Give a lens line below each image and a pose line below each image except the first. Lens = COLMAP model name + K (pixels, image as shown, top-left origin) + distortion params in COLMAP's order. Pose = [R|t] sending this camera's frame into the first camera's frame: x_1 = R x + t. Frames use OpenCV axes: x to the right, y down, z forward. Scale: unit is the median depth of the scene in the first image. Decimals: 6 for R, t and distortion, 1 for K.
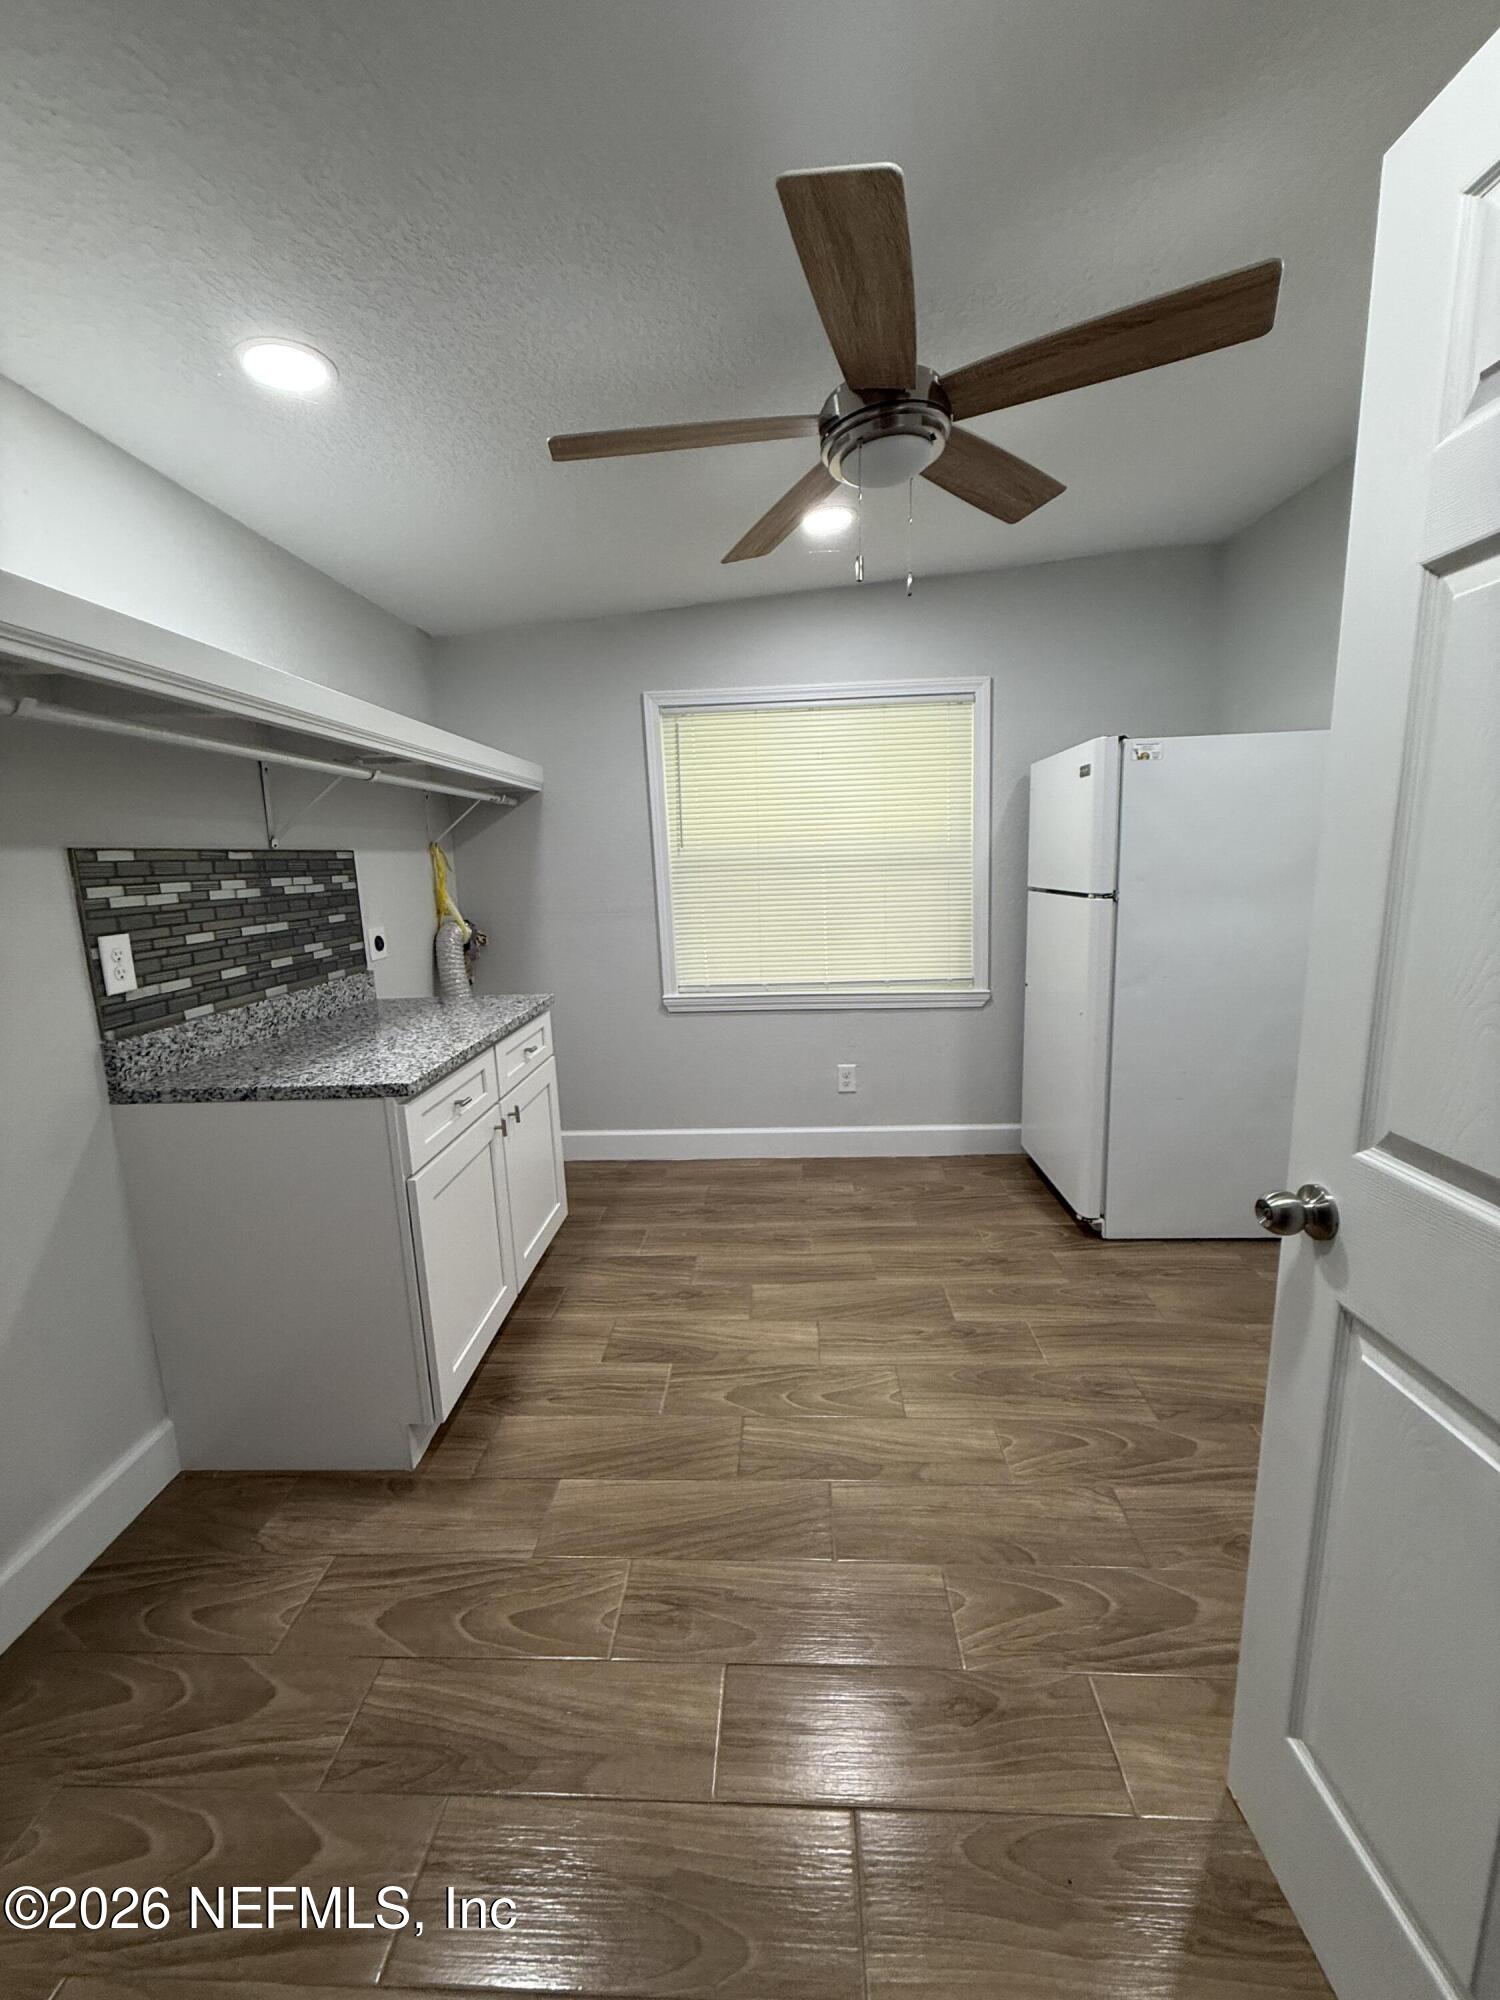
lens RADIAL K [[787.9, 0, 745.9], [0, 787.9, 993.5], [0, 0, 1]] dist [0.000125, -0.000376]
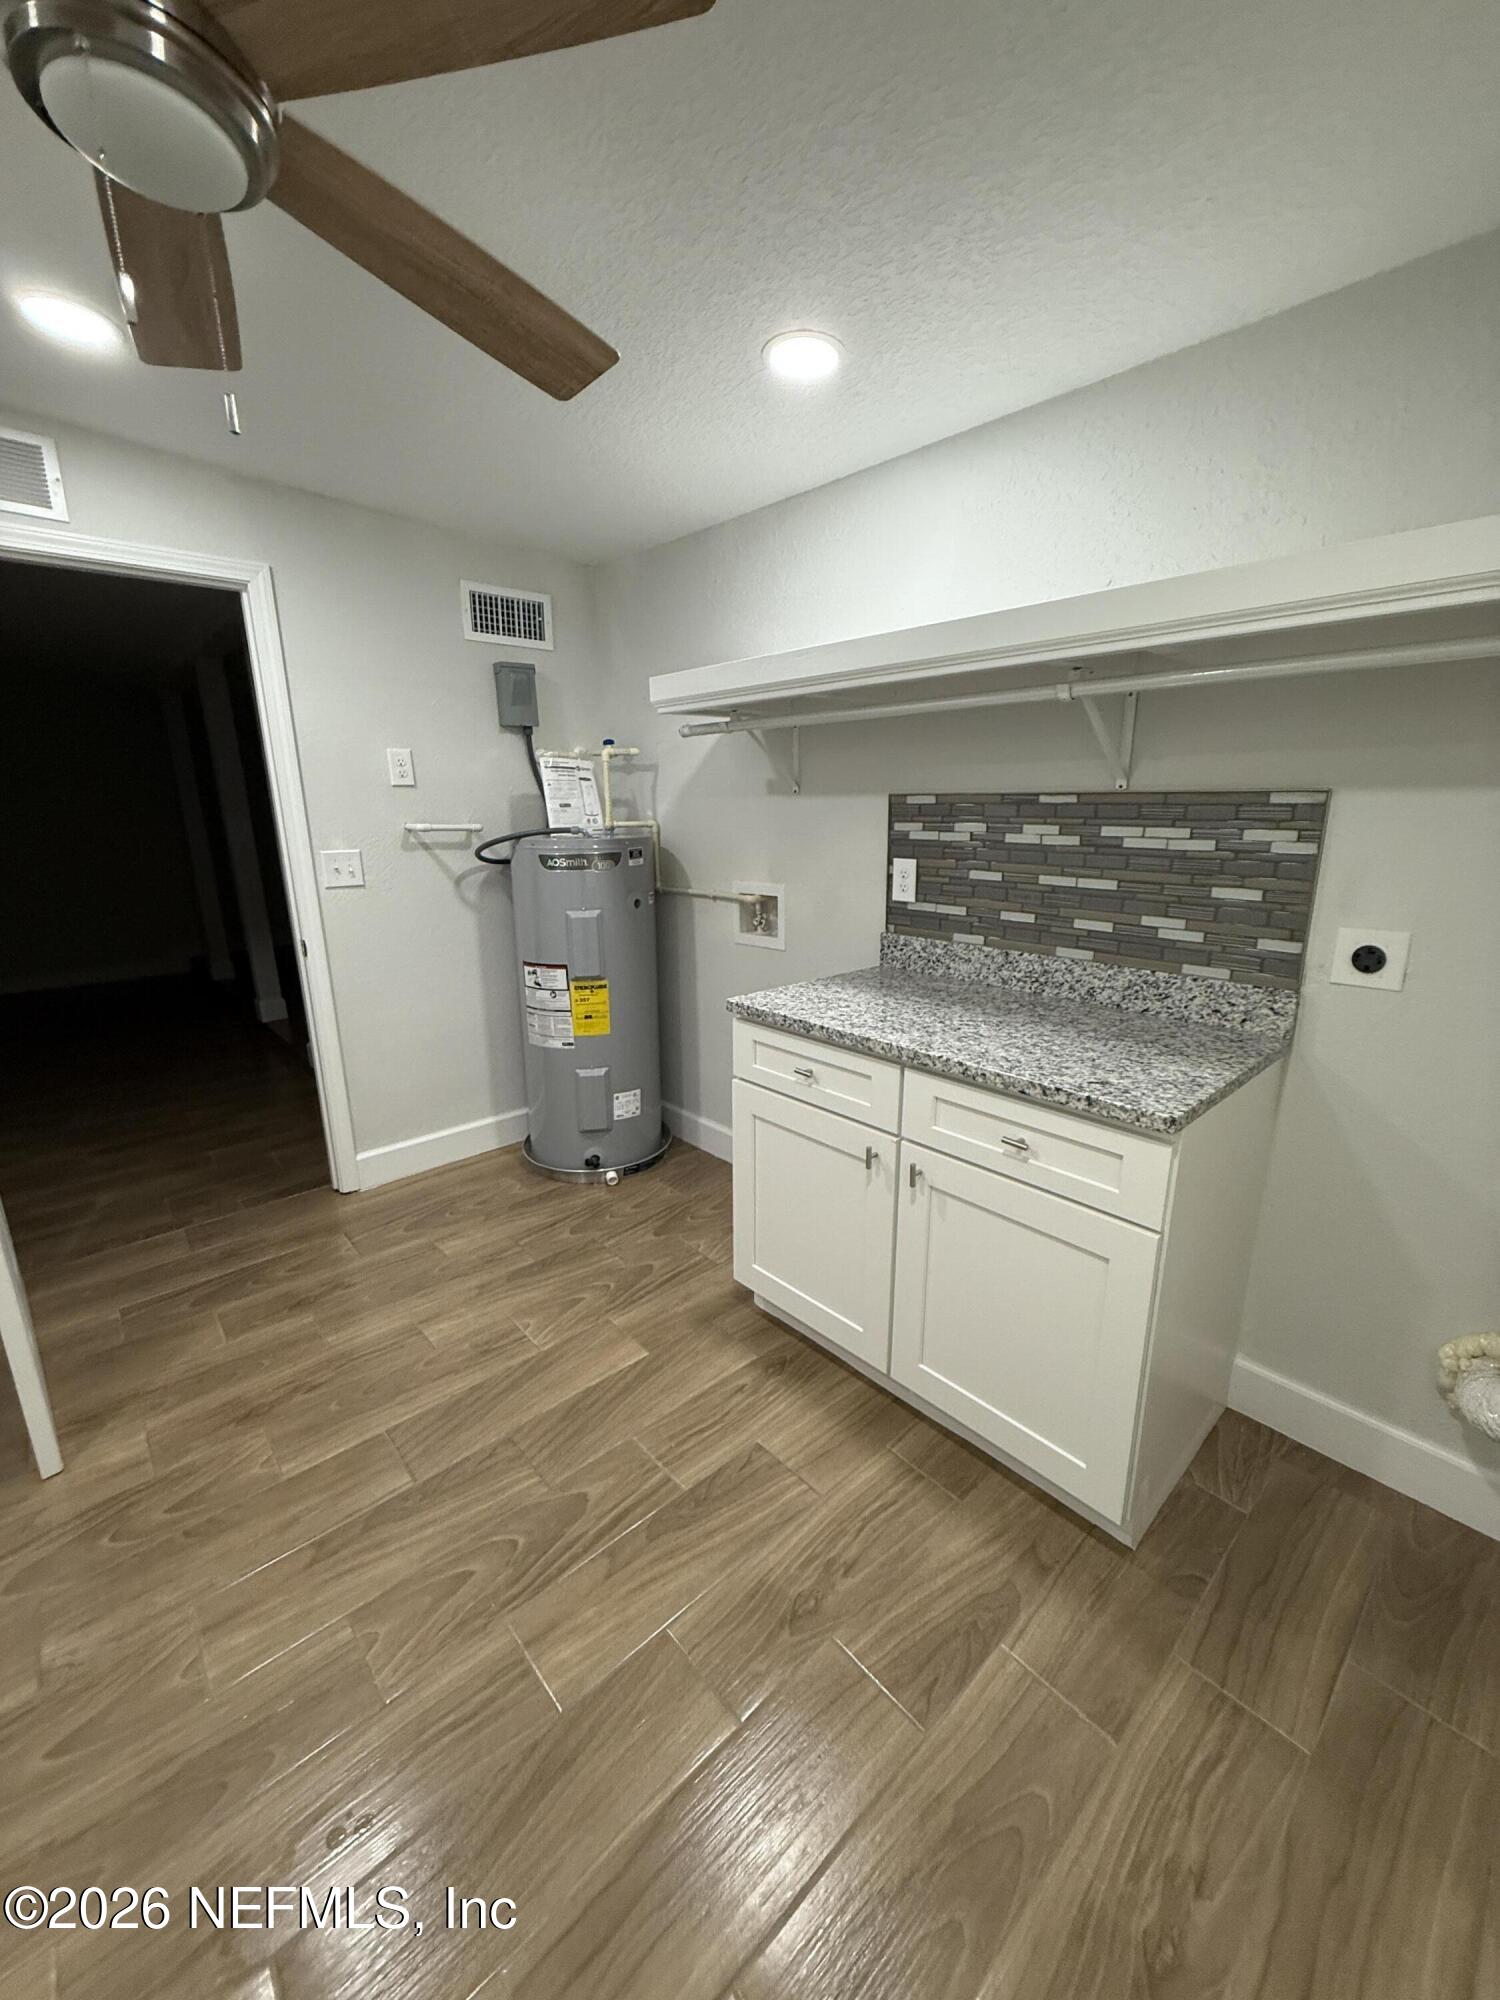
lens RADIAL K [[787.9, 0, 750.9], [0, 787.9, 997.5], [0, 0, 1]] dist [0.000125, -0.000376]
pose [[-0.698089, 0.205551, -0.685872, 0.291966], [-0.099198, 0.920905, 0.376954, -0.269901], [0.709106, 0.331185, -0.622483, 1.379839]]
